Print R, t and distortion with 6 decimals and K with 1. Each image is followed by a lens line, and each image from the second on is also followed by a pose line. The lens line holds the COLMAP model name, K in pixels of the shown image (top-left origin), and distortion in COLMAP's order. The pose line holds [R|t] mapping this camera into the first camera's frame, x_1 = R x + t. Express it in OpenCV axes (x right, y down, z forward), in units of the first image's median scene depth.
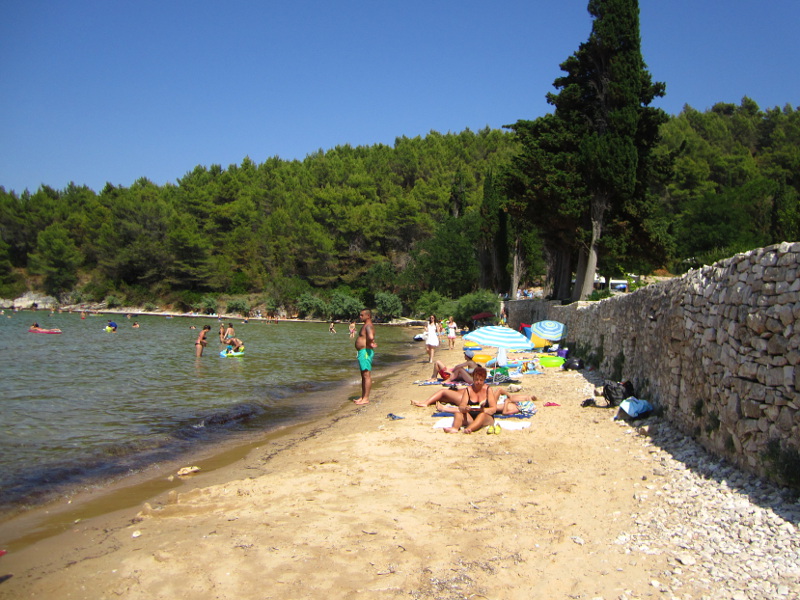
lens RADIAL K [[654.8, 0, 400.0], [0, 654.8, 299.7], [0, 0, 1]] dist [-0.018844, -0.006272]
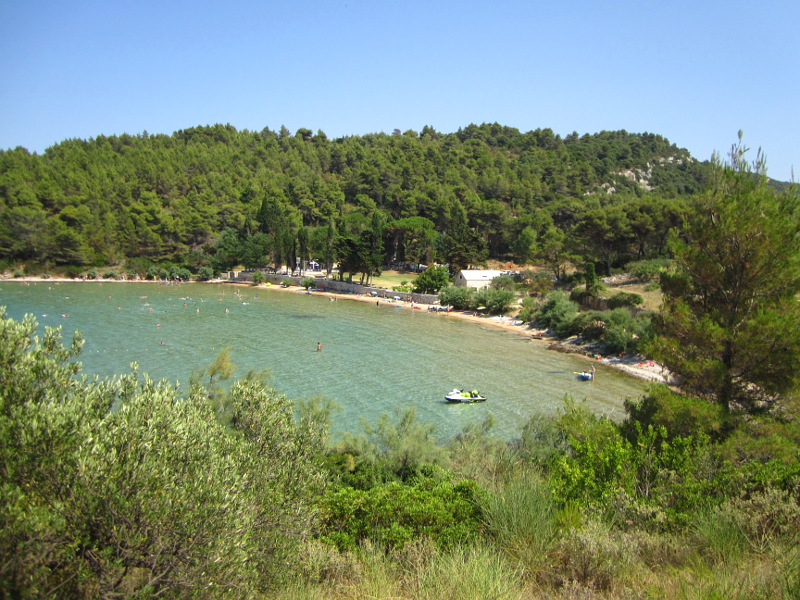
lens RADIAL K [[654.8, 0, 400.0], [0, 654.8, 298.6], [0, 0, 1]] dist [-0.018844, -0.006272]
pose [[0.774505, -0.054604, 0.630206, -0.738793], [-0.005784, 0.995614, 0.093373, -0.092375], [-0.632541, -0.075963, 0.770793, -0.842270]]
